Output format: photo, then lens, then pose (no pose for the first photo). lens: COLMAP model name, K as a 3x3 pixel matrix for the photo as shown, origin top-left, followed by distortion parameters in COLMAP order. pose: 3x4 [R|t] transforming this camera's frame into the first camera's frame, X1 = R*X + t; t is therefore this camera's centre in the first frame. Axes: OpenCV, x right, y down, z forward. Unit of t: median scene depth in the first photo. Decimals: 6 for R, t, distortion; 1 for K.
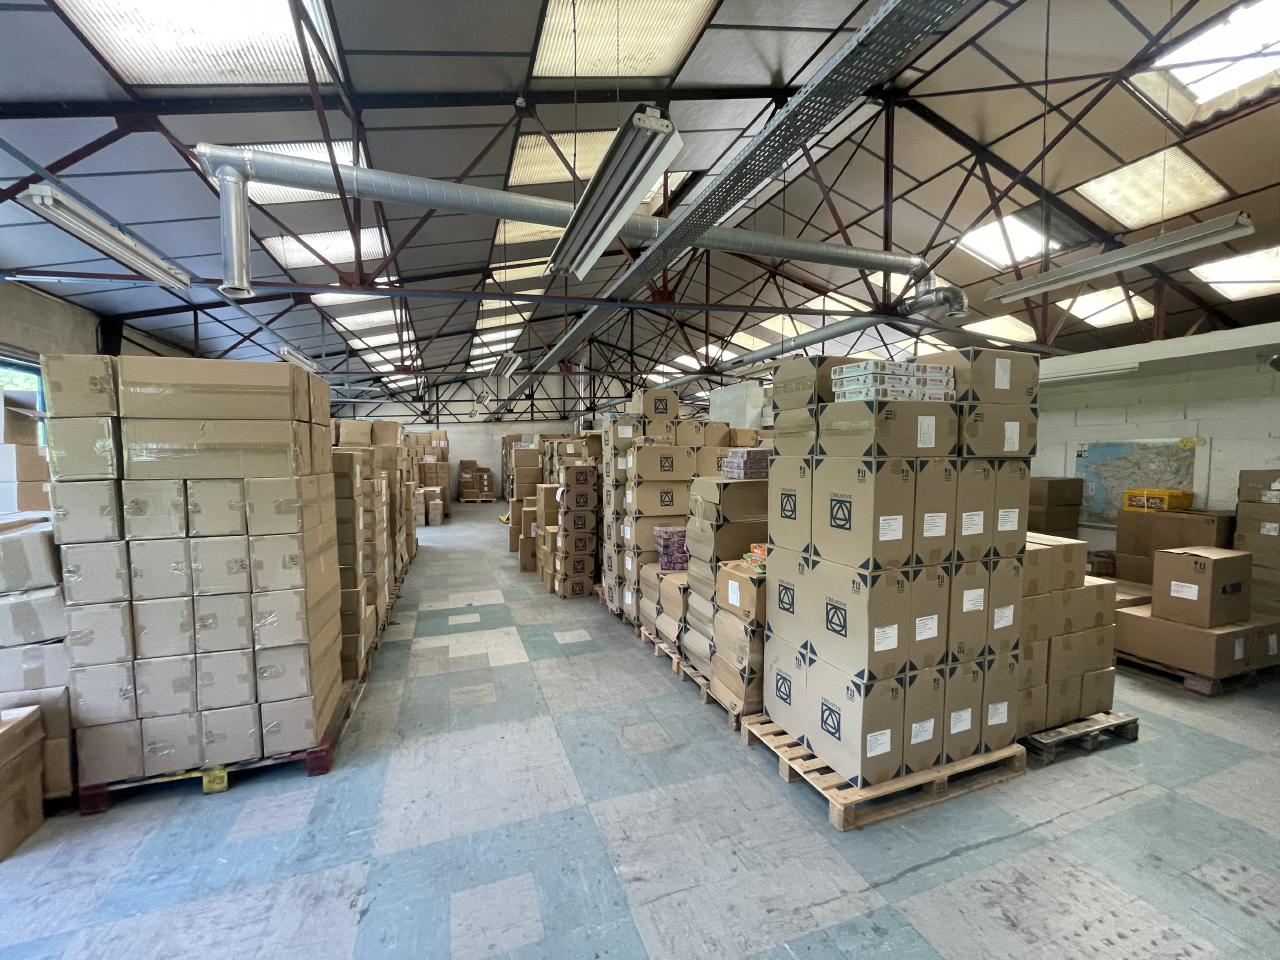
lens RADIAL K [[516.3, 0, 640.0], [0, 516.3, 480.0], [0, 0, 1]] dist [-0.002879, 0.000008]
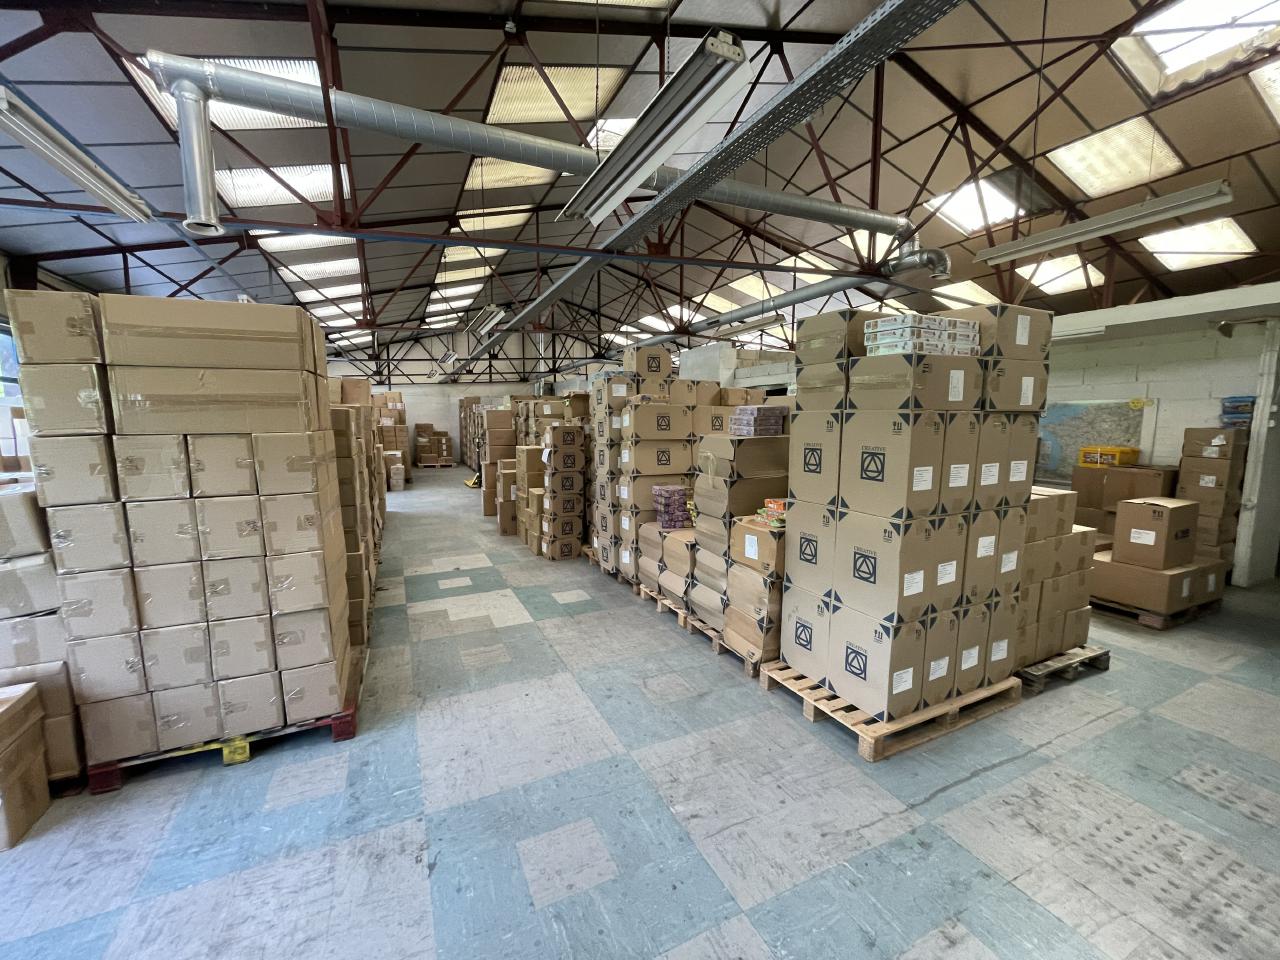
lens RADIAL K [[517.3, 0, 640.0], [0, 517.3, 480.0], [0, 0, 1]] dist [-0.002840, 0.000061]
pose [[0.995969, -0.010936, 0.089028, -0.133354], [0.004855, 0.997657, 0.068246, 0.016844], [-0.089566, -0.067538, 0.993688, 0.012592]]
